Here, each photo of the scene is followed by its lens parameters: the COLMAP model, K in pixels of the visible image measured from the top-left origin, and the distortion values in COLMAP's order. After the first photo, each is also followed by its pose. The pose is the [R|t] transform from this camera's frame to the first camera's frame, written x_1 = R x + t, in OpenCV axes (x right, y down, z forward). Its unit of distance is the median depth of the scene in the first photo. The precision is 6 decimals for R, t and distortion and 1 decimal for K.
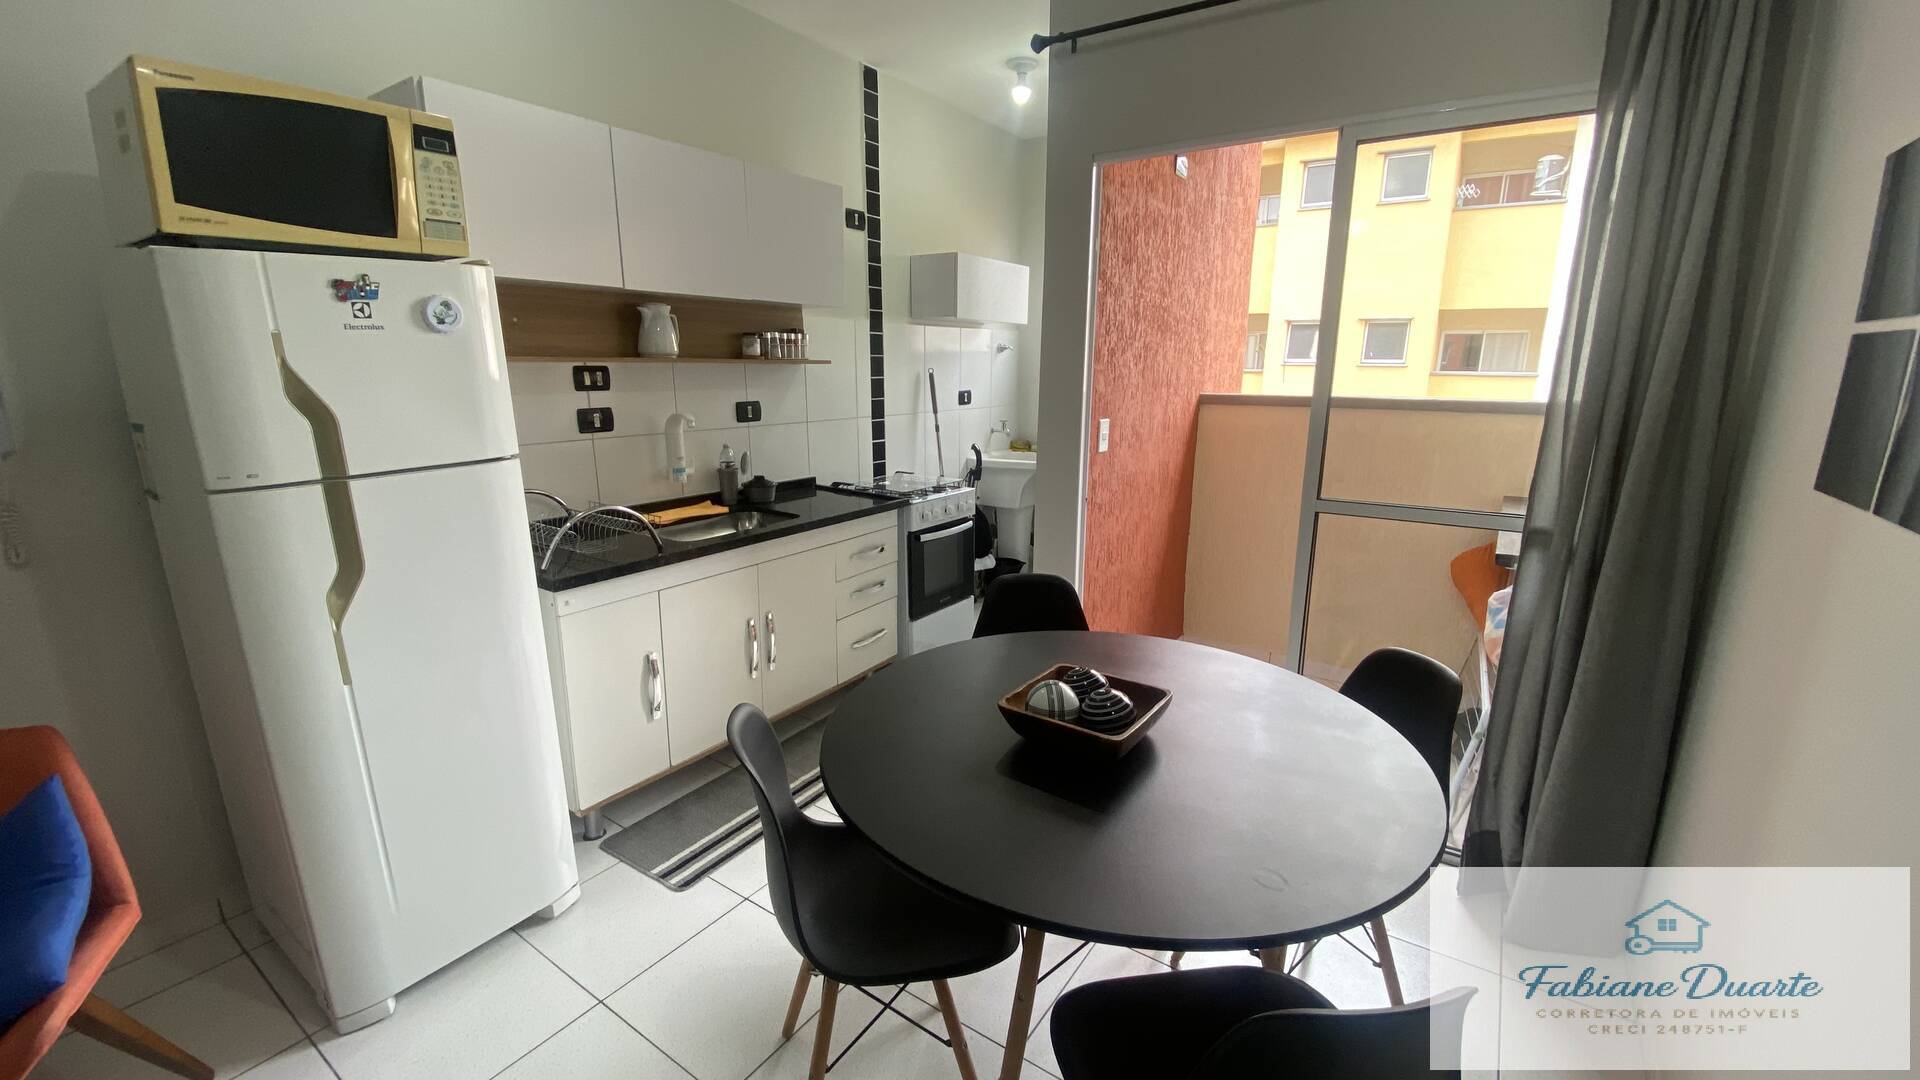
lens RADIAL K [[778.3, 0, 957.8], [0, 778.3, 544.4], [0, 0, 1]] dist [0.028026, -0.024572]
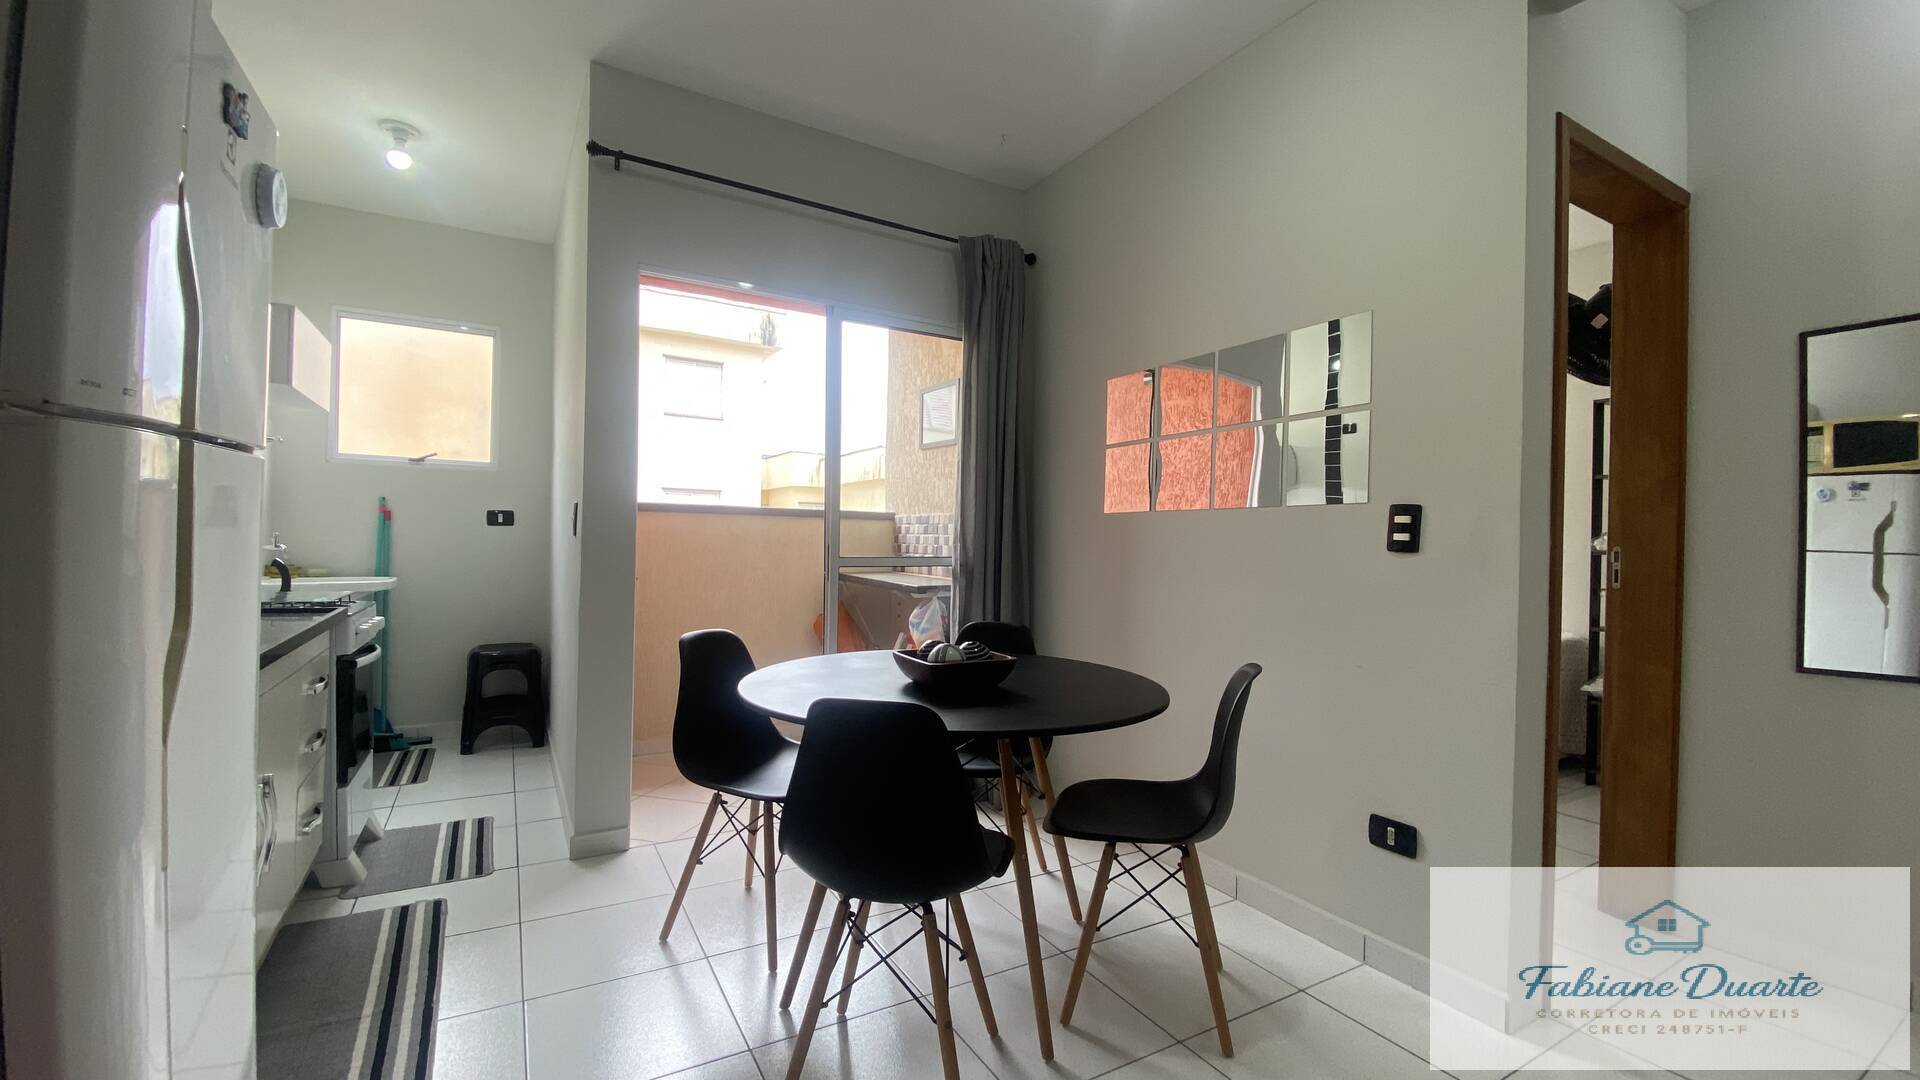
lens RADIAL K [[778.3, 0, 957.8], [0, 778.3, 544.4], [0, 0, 1]] dist [0.028026, -0.024572]
pose [[0.430404, 0.002744, 0.902632, -0.560416], [0.183558, 0.978834, -0.090502, 0.063337], [-0.883775, 0.204638, 0.420790, 0.188872]]
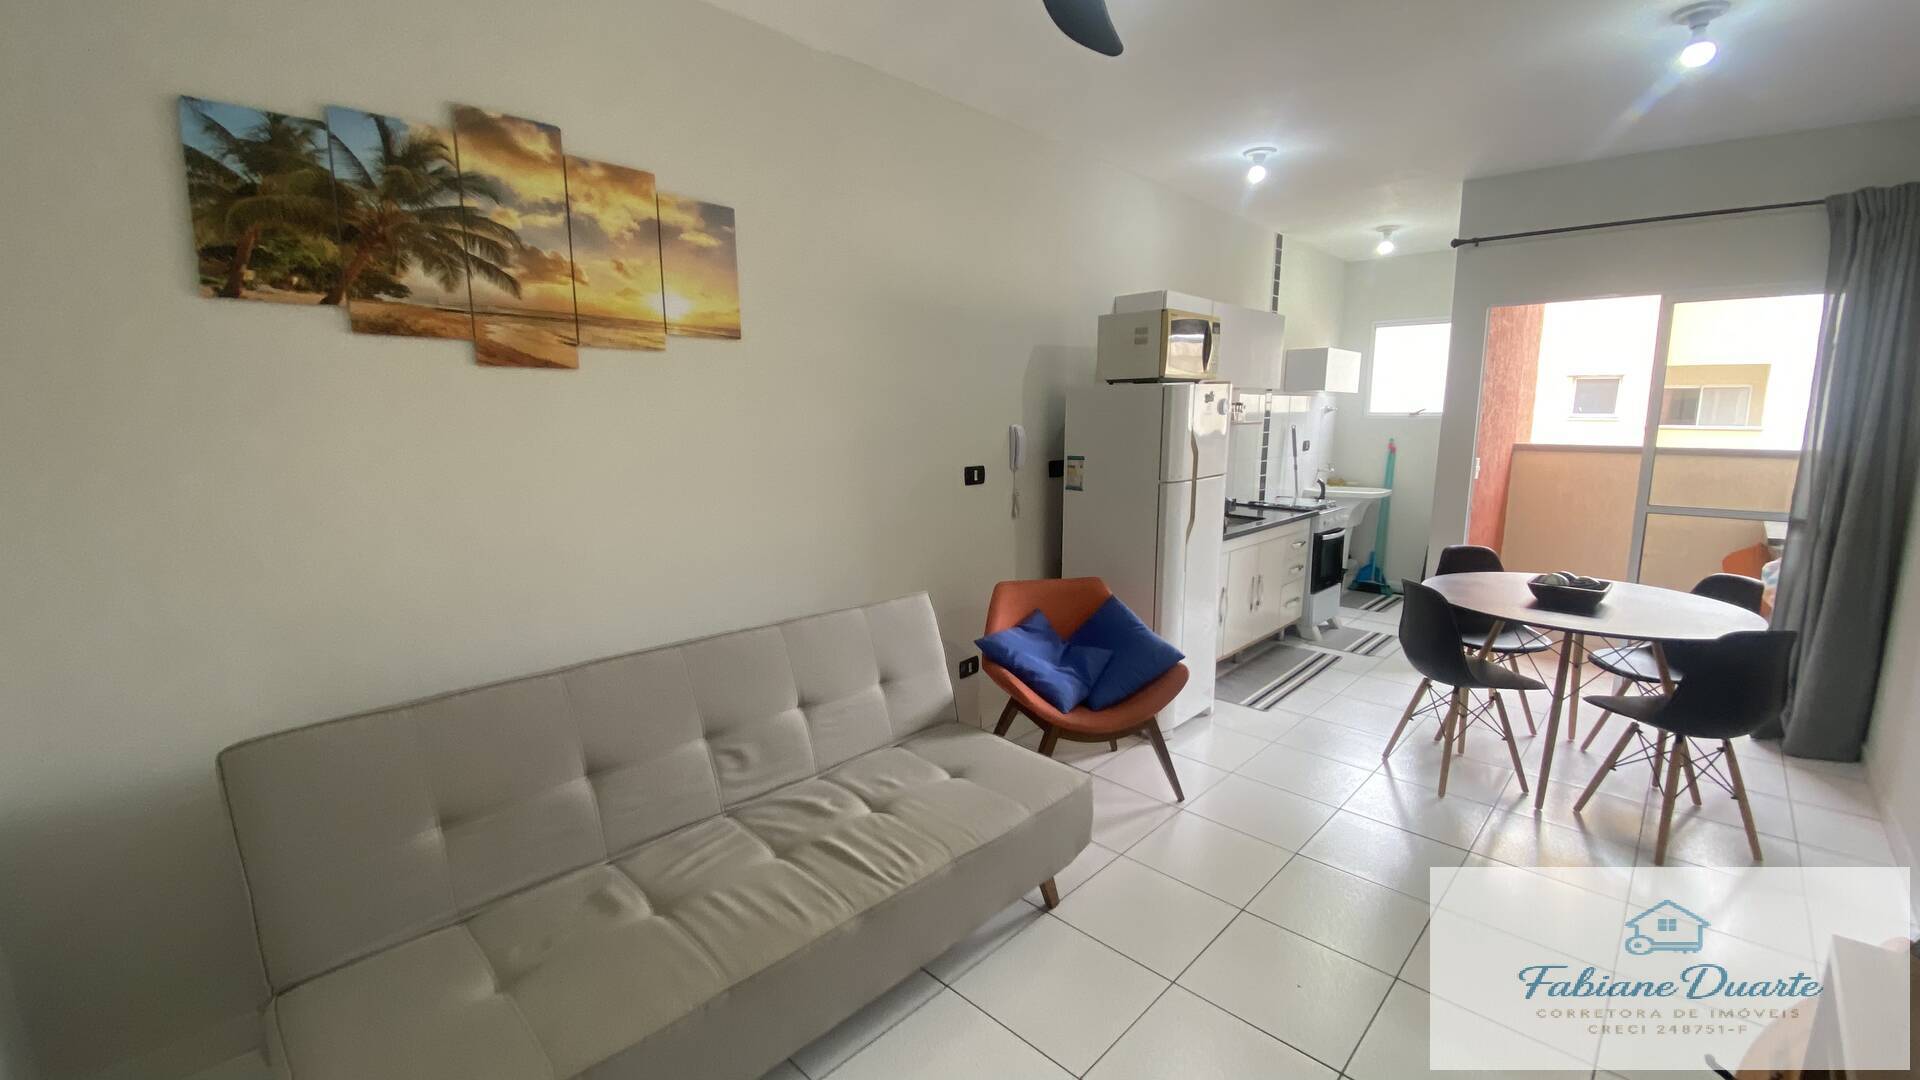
lens RADIAL K [[778.3, 0, 957.8], [0, 778.3, 544.4], [0, 0, 1]] dist [0.028026, -0.024572]
pose [[0.987351, 0.022138, -0.156995, -0.603487], [-0.032089, 0.997613, -0.061137, 0.143816], [0.155267, 0.065401, 0.985705, -0.720346]]
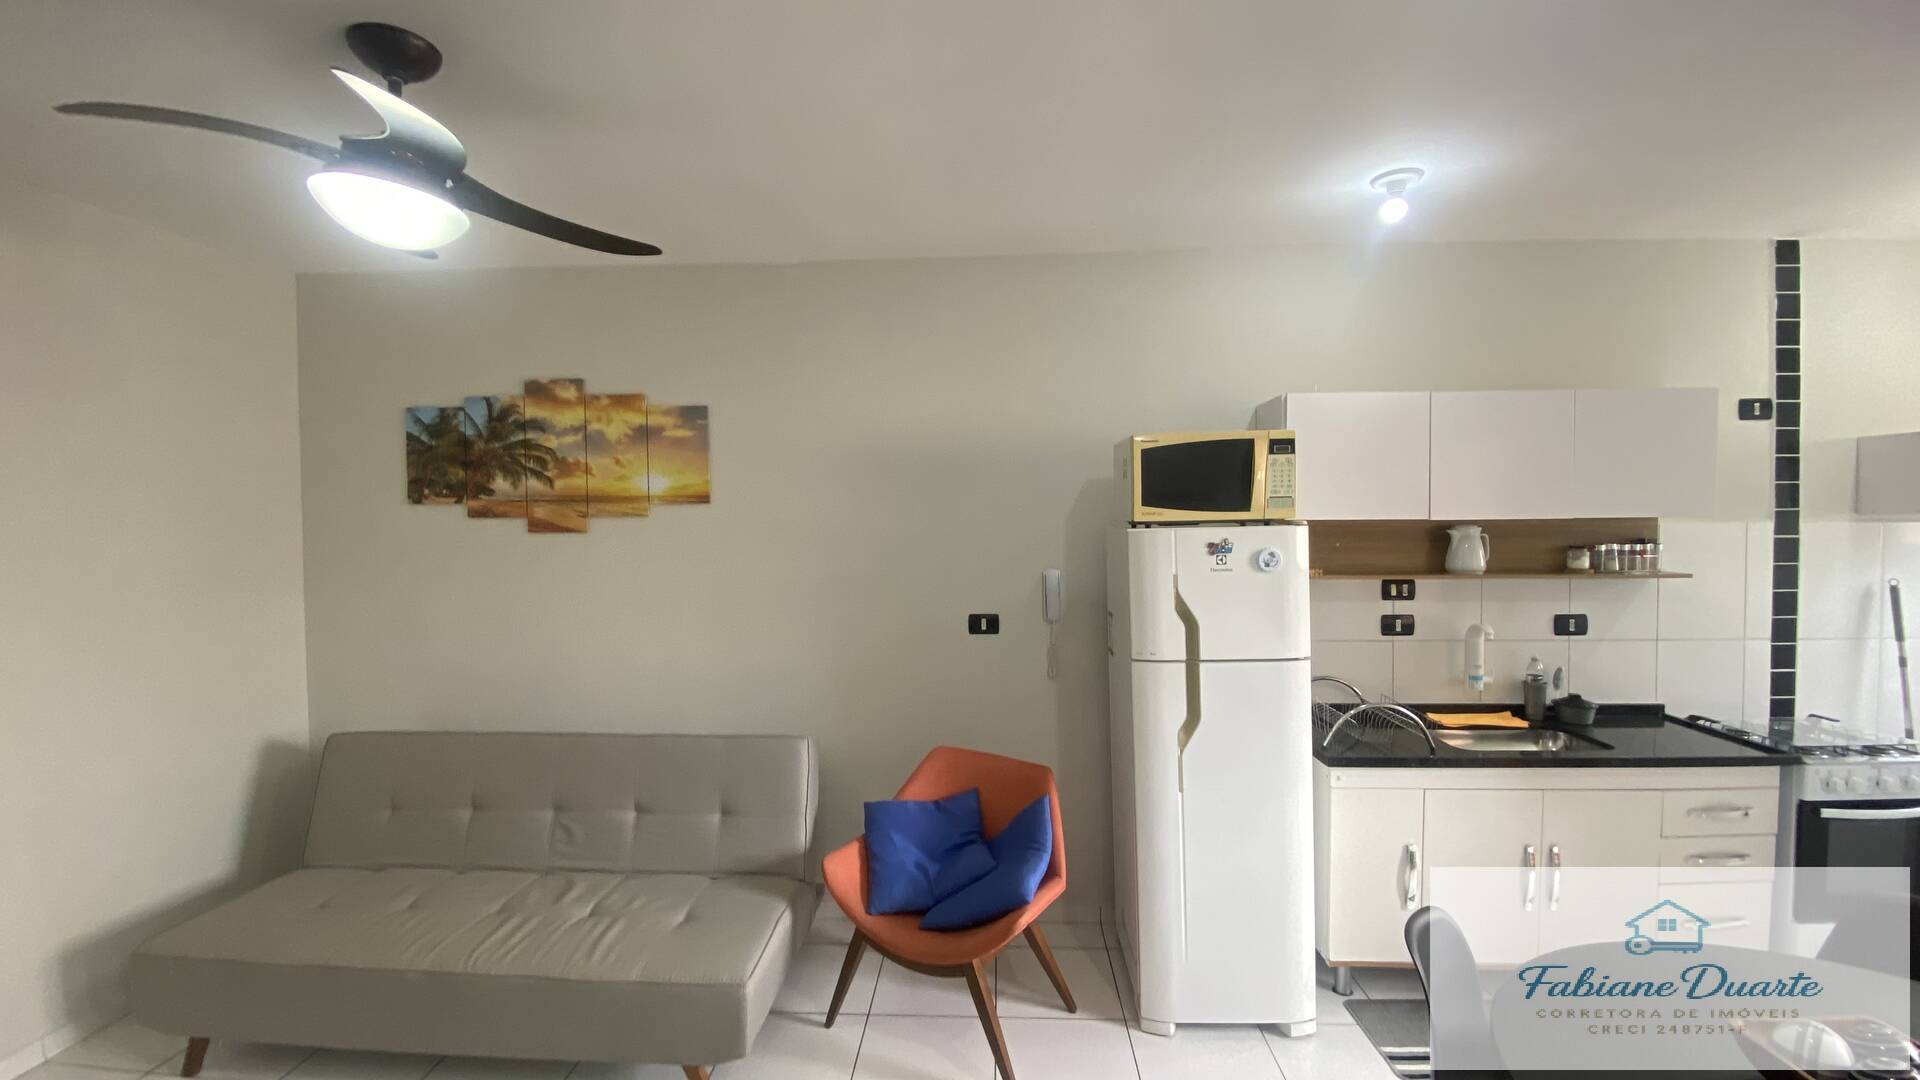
lens RADIAL K [[775.0, 0, 955.0], [0, 775.0, 540.7], [0, 0, 1]] dist [0.046506, -0.033481]
pose [[0.526170, 0.015255, -0.850243, 0.168530], [-0.183777, 0.978251, -0.096178, -0.044813], [0.830284, 0.206861, 0.517530, -0.157459]]
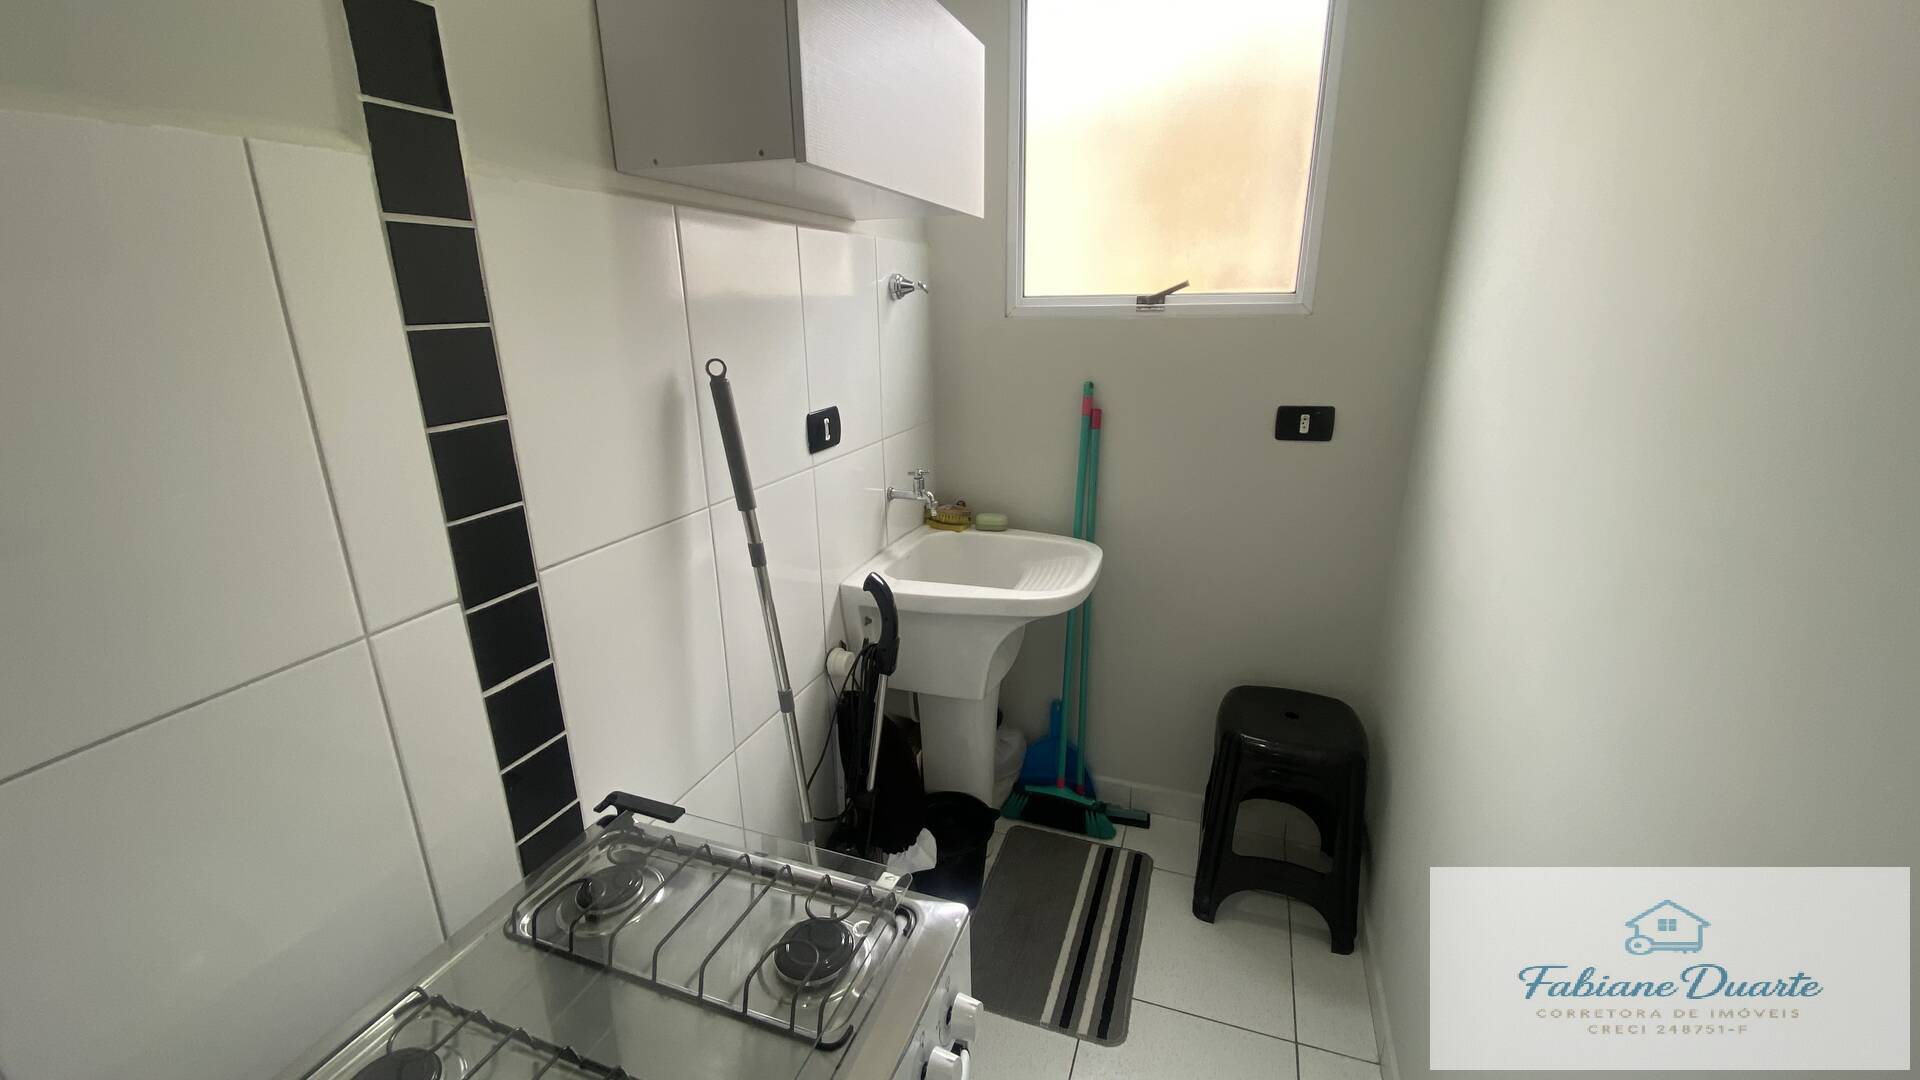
lens RADIAL K [[775.0, 0, 955.0], [0, 775.0, 540.7], [0, 0, 1]] dist [0.046506, -0.033481]
pose [[0.968531, -0.085538, 0.233731, -0.031910], [0.069307, 0.994634, 0.076812, -0.254855], [-0.239047, -0.058195, 0.969263, 1.008814]]
